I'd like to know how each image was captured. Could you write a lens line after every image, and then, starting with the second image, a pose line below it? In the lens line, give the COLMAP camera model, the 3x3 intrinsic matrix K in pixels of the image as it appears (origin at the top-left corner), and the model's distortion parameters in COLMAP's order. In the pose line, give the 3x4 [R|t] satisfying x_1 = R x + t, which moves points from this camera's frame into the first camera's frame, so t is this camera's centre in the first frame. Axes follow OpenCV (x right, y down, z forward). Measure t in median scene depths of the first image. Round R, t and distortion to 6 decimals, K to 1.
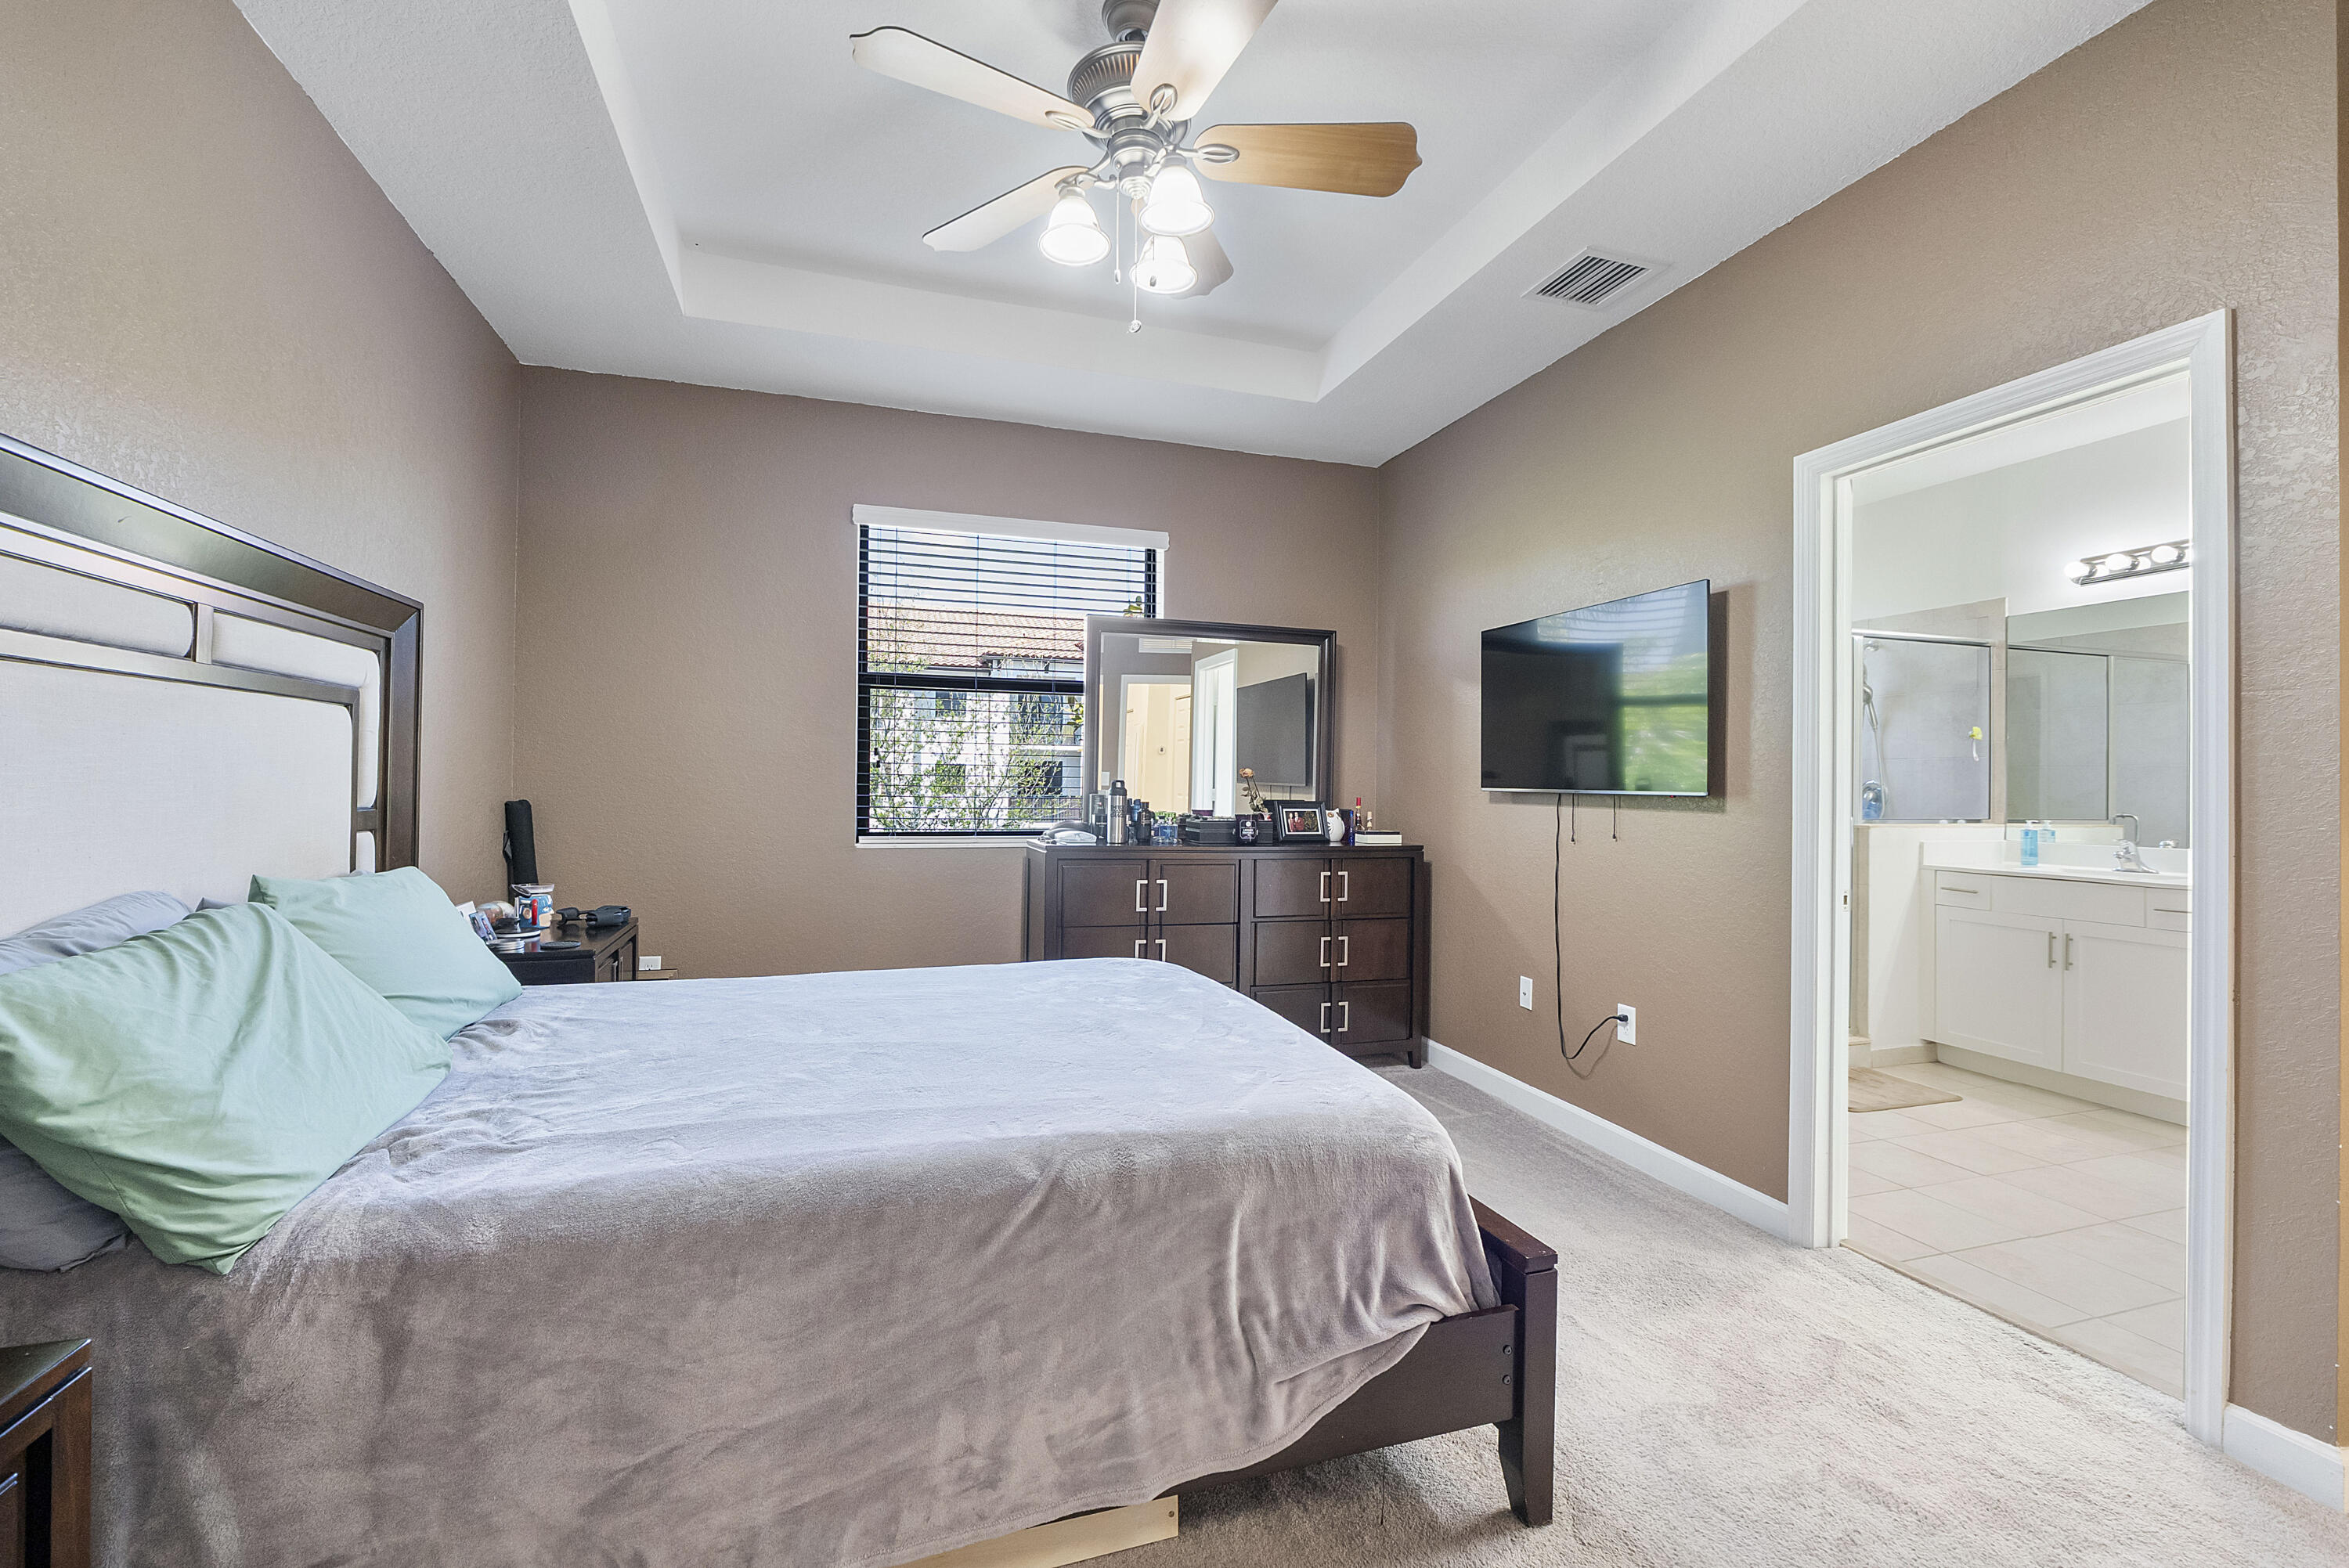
lens RADIAL K [[996.0, 0, 1183.3], [0, 996.0, 777.9], [0, 0, 1]] dist [-0.005702, -0.000282]
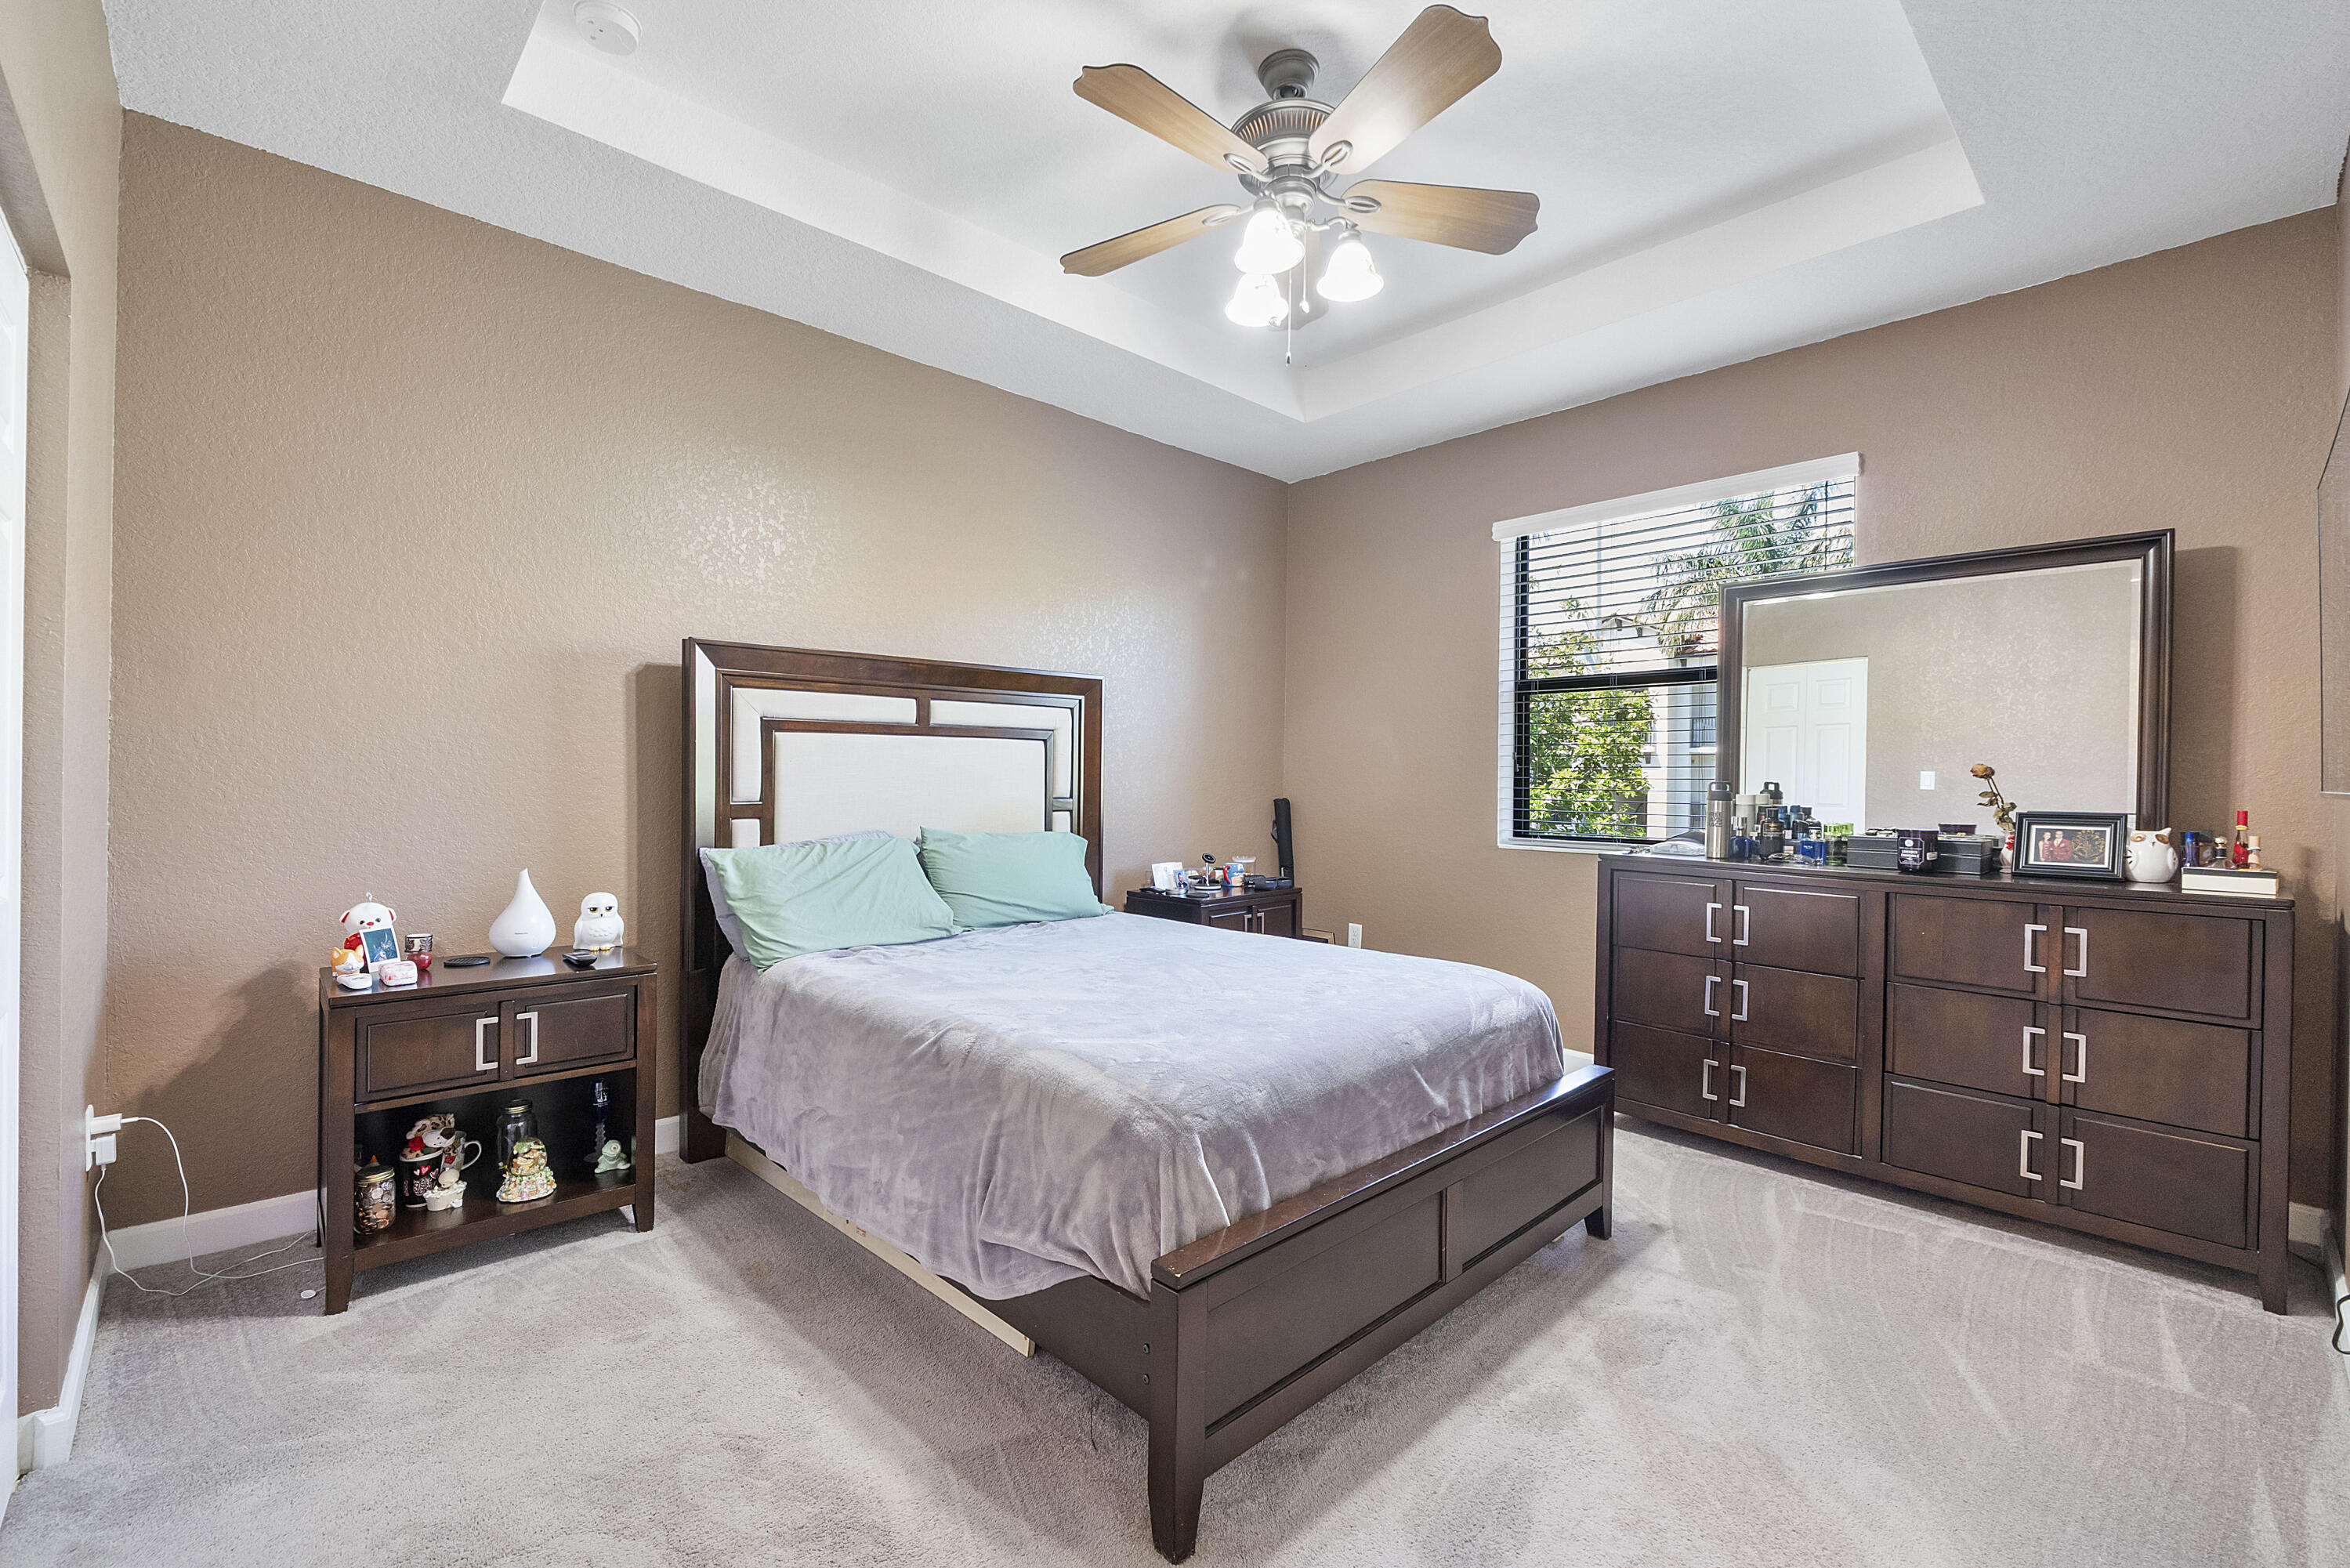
lens RADIAL K [[998.0, 0, 1179.3], [0, 998.0, 780.6], [0, 0, 1]] dist [-0.006505, 0.000247]
pose [[0.430388, -0.007397, -0.902613, 0.461827], [-0.000466, 0.999964, -0.008417, 0.008144], [0.902644, 0.004043, 0.430370, 0.229019]]
